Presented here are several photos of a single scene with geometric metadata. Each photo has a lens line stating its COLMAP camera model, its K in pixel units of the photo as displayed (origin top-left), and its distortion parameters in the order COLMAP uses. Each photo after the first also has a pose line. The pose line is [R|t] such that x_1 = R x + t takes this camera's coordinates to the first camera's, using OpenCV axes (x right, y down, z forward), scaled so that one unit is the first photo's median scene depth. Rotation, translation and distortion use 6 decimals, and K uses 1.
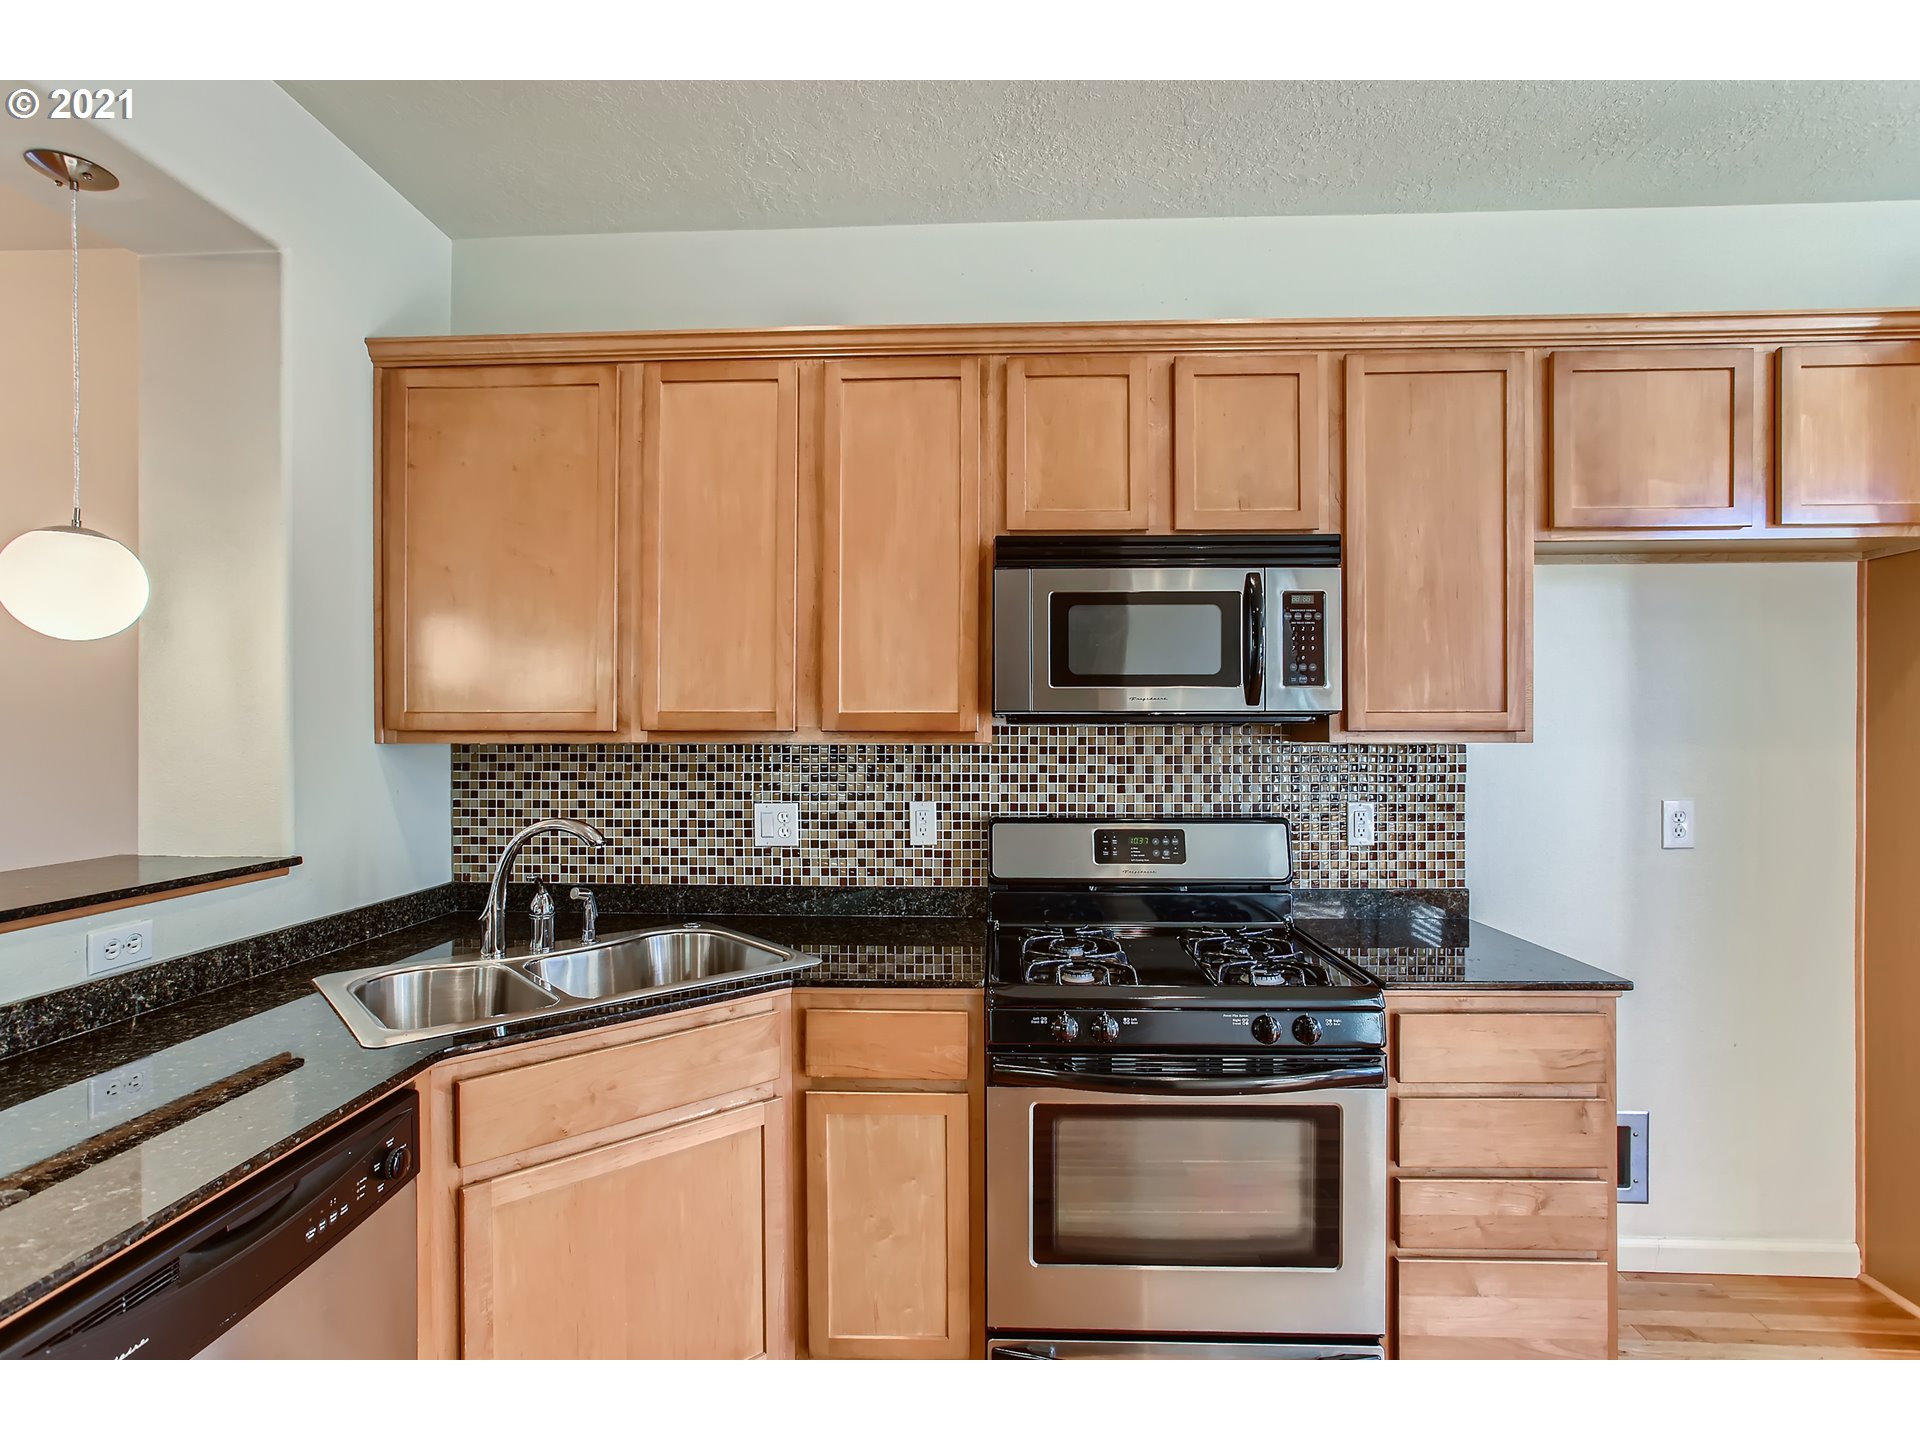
lens RADIAL K [[930.9, 0, 921.7], [0, 930.9, 736.1], [0, 0, 1]] dist [-0.025544, 0.014995]
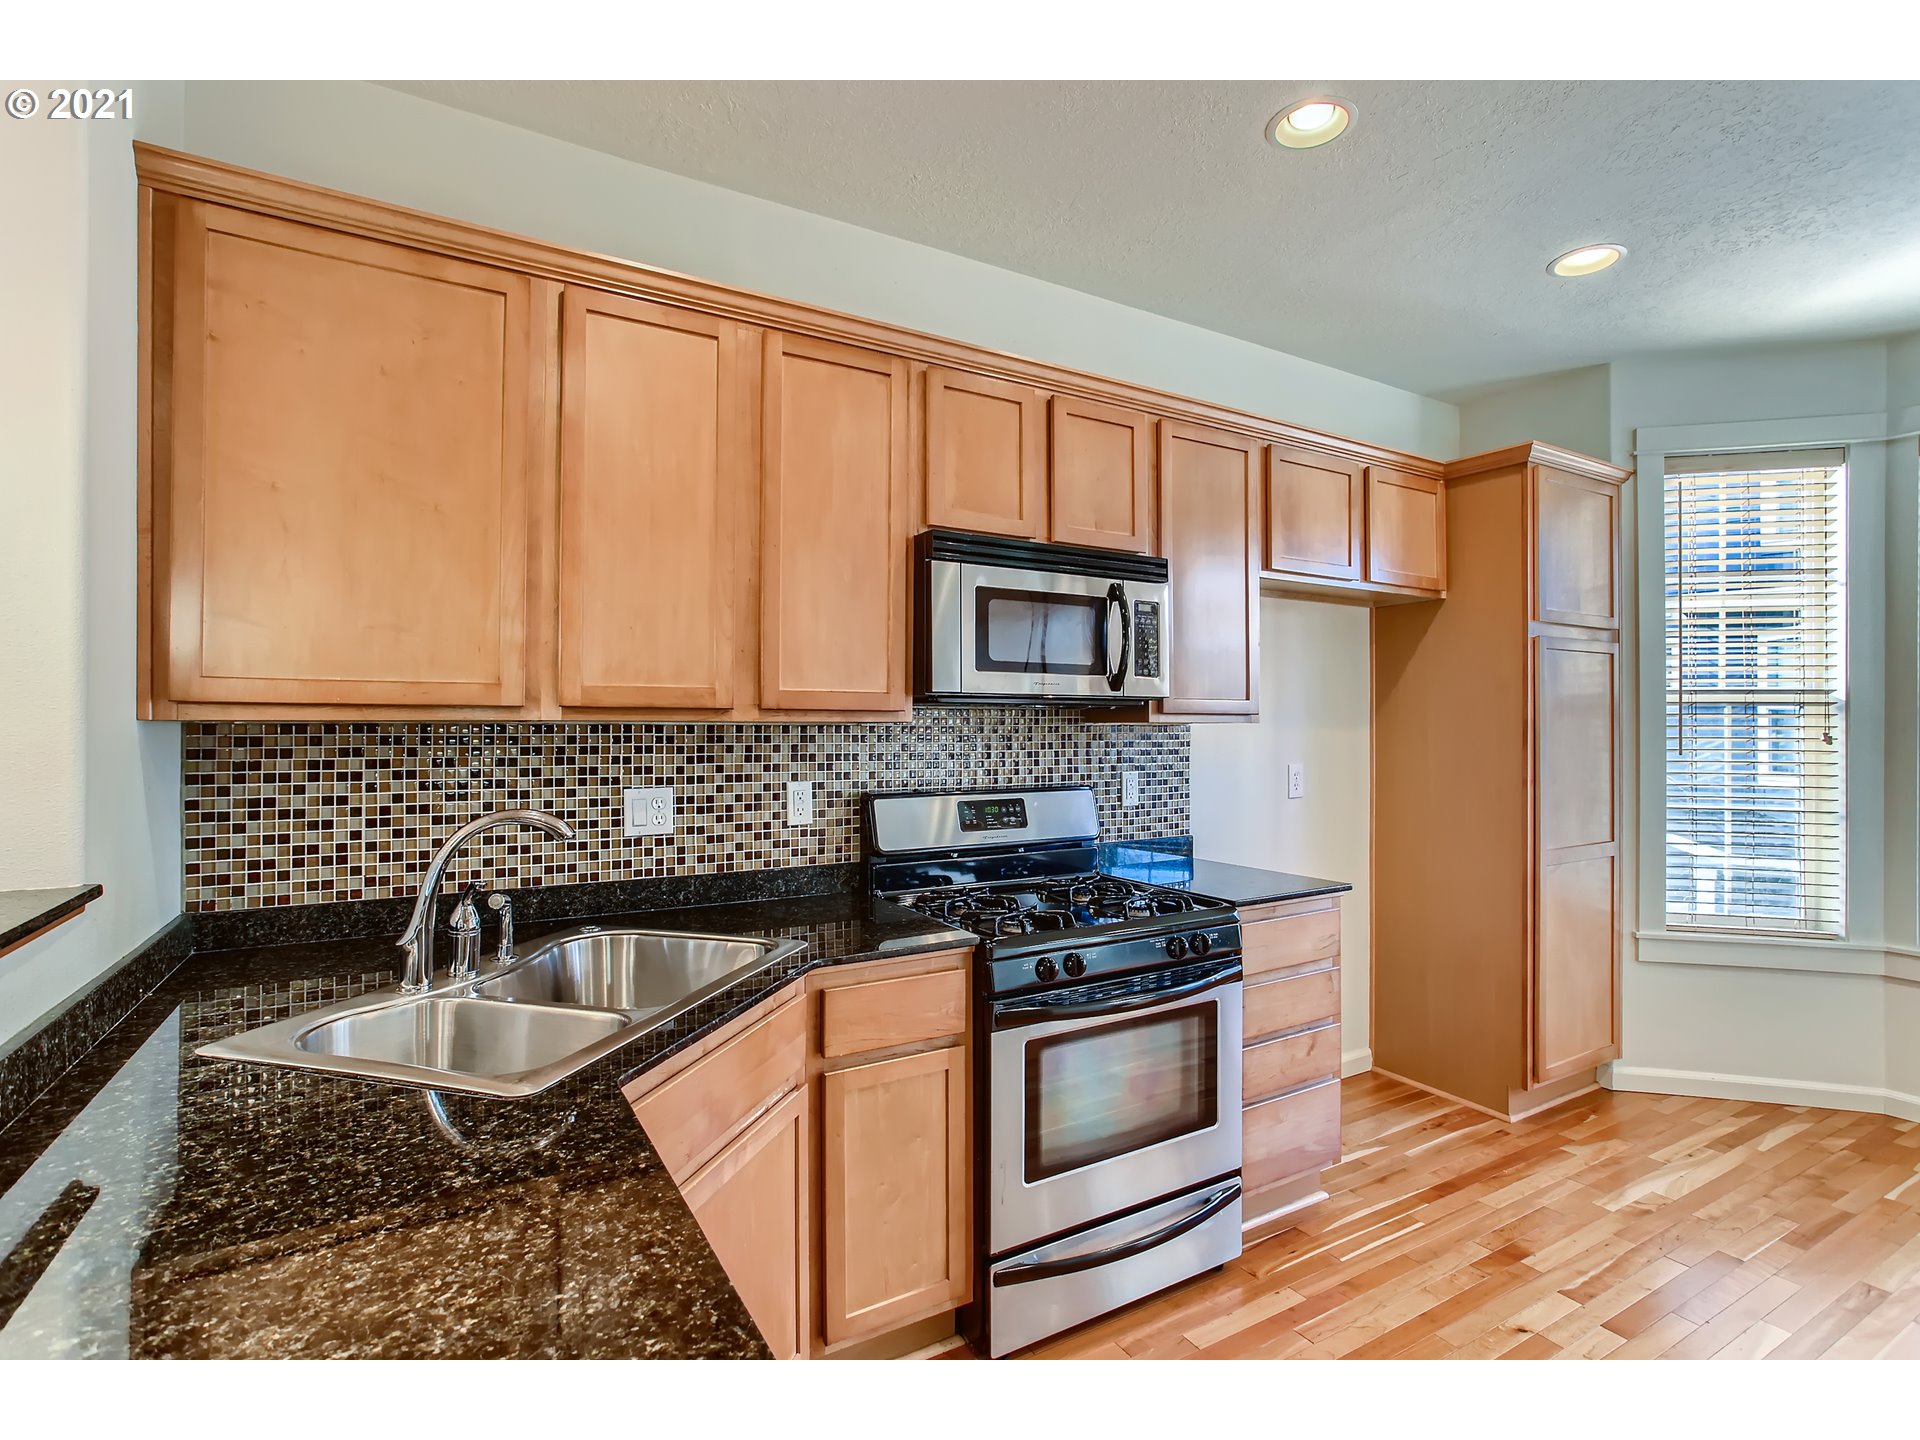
lens RADIAL K [[930.9, 0, 952.1], [0, 930.9, 712.5], [0, 0, 1]] dist [-0.025544, 0.014995]
pose [[0.840328, 0.009245, 0.542000, -0.449161], [-0.001252, 0.999885, -0.015115, 0.012289], [-0.542077, 0.012023, 0.840243, 0.077801]]
